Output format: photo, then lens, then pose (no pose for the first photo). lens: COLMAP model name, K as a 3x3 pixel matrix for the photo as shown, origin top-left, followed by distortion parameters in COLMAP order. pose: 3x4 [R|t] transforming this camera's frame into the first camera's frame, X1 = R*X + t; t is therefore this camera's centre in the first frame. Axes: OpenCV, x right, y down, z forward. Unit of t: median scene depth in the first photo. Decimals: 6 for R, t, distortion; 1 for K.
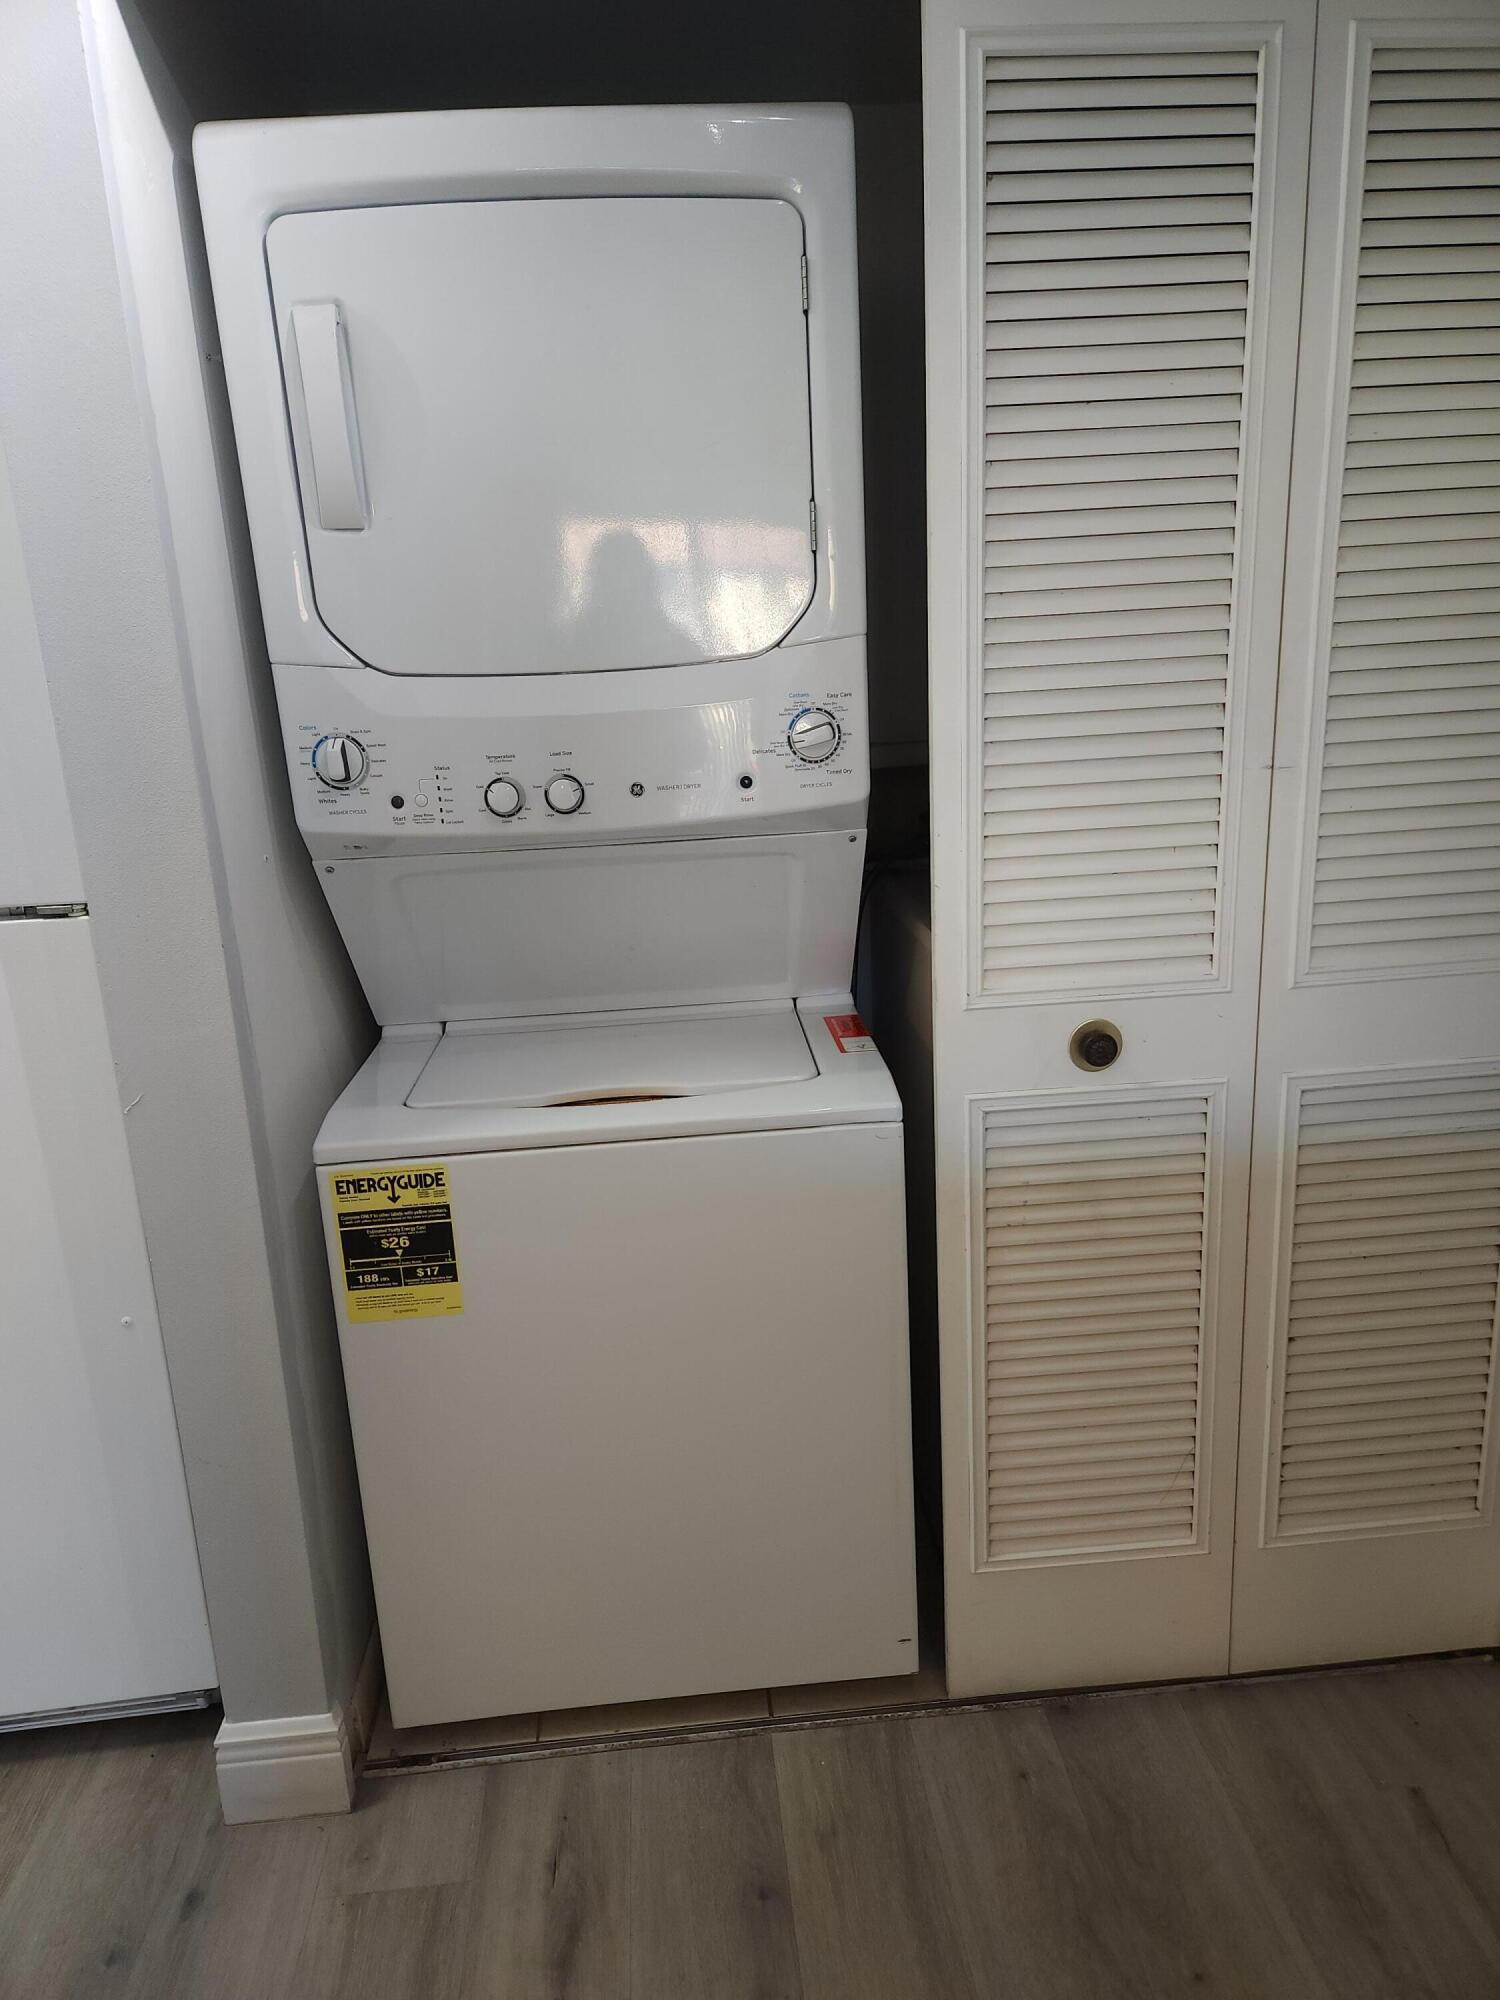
lens RADIAL K [[1328.1, 0, 762.2], [0, 1328.1, 984.4], [0, 0, 1]] dist [0.097548, -0.078594]
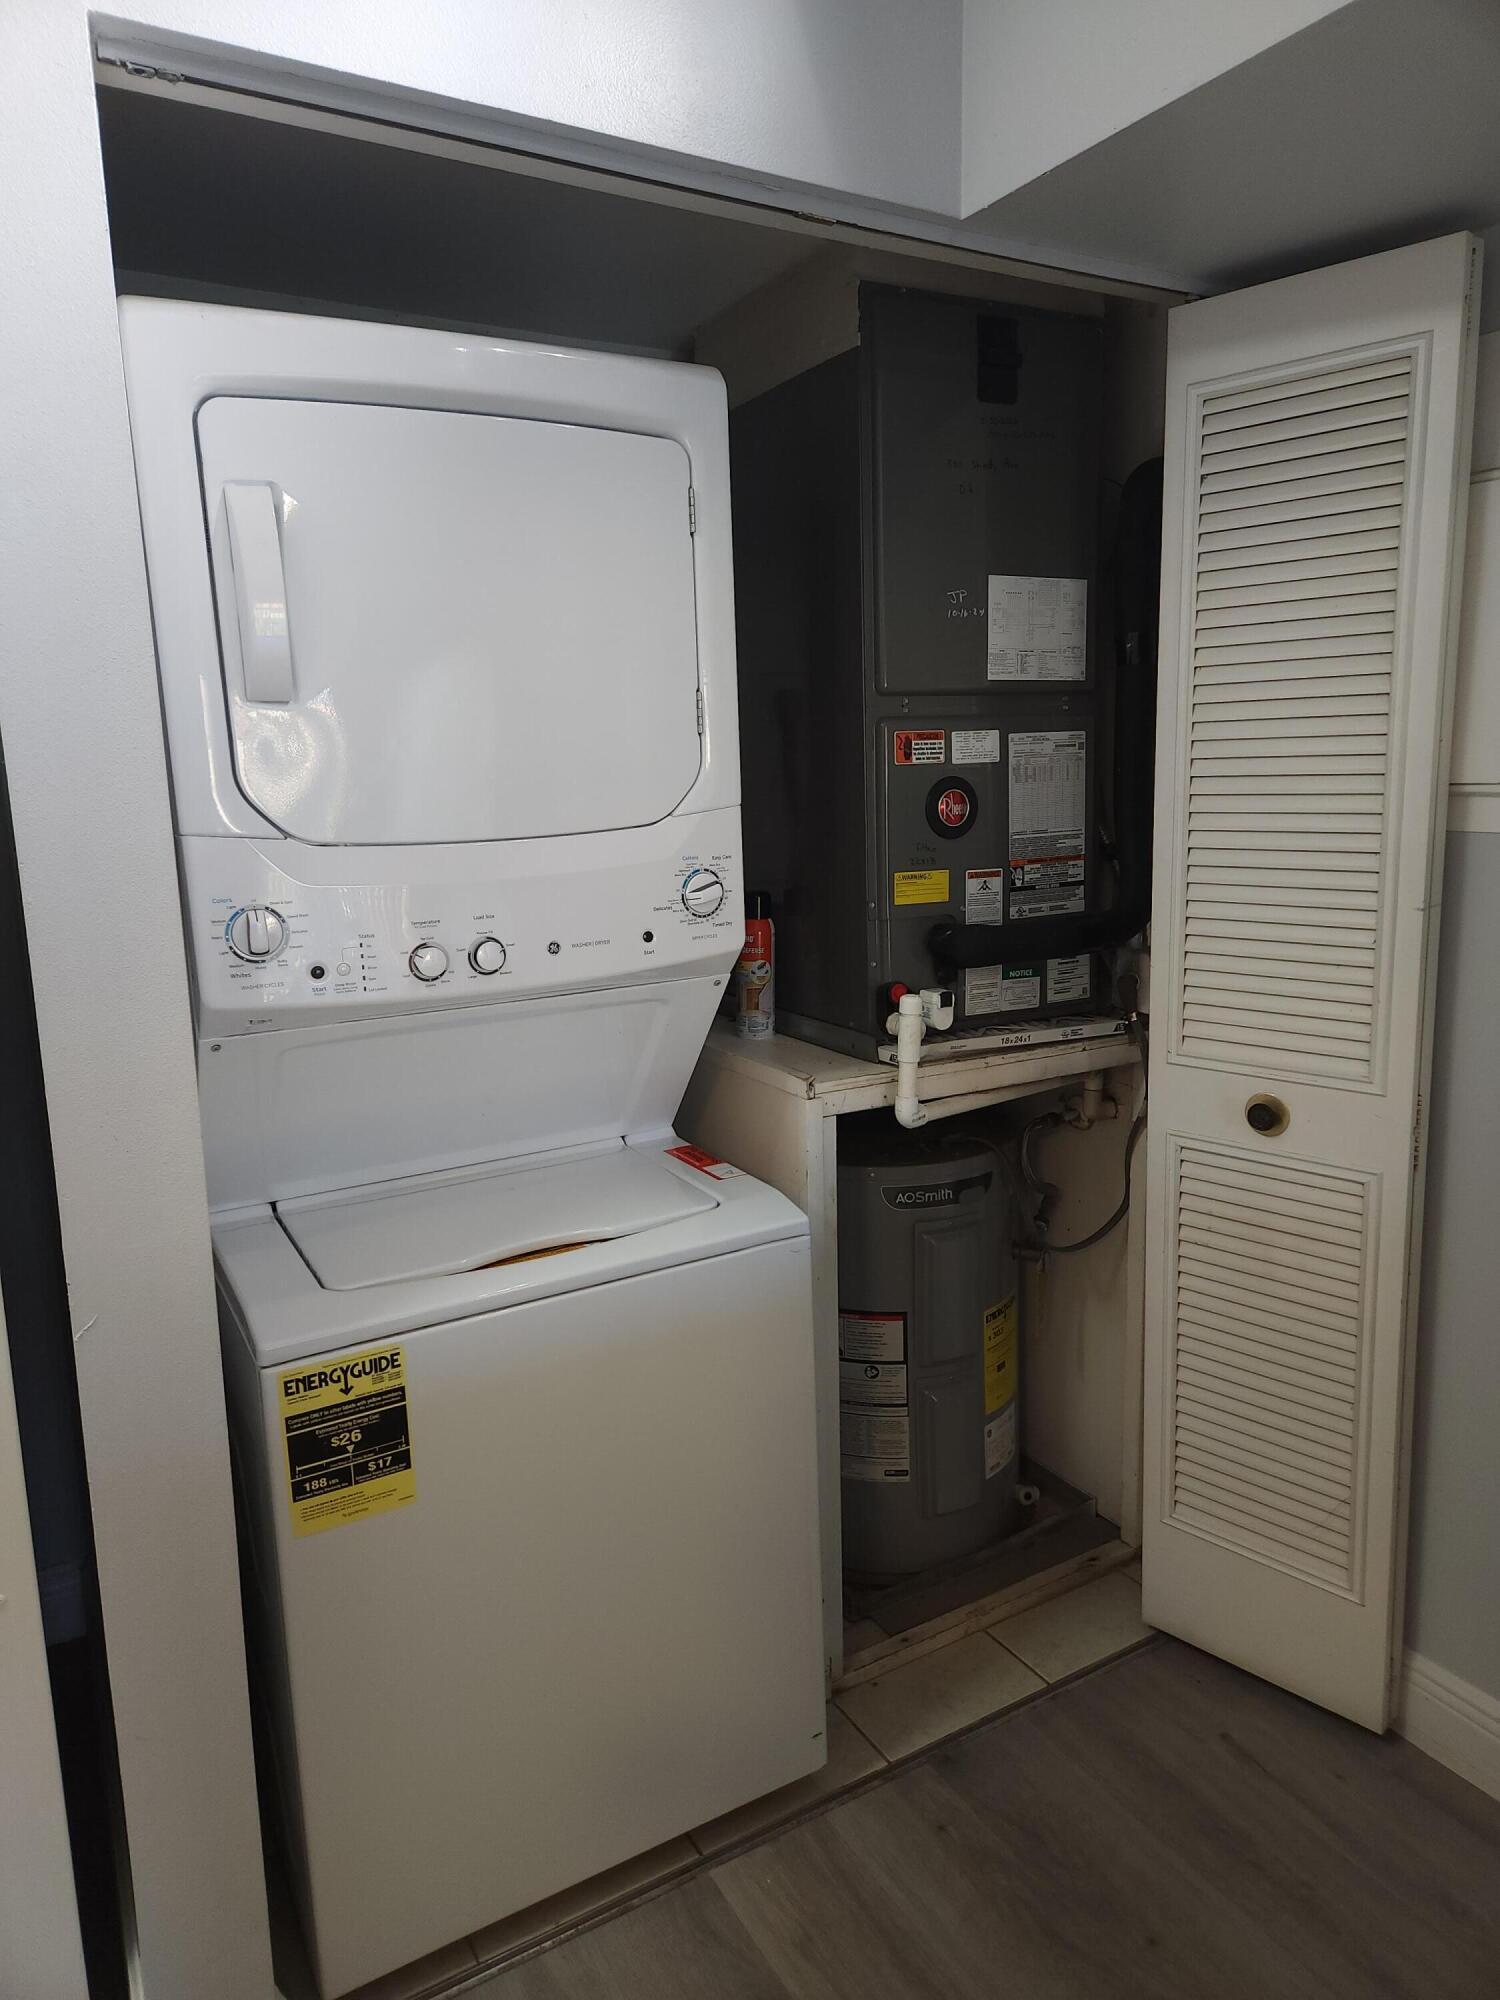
lens RADIAL K [[1341.0, 0, 752.5], [0, 1341.0, 976.3], [0, 0, 1]] dist [0.100038, -0.070075]
pose [[0.904653, -0.051414, 0.423035, -0.402818], [0.094083, 0.992297, -0.080594, -0.024600], [-0.415633, 0.112710, 0.902522, -0.015976]]
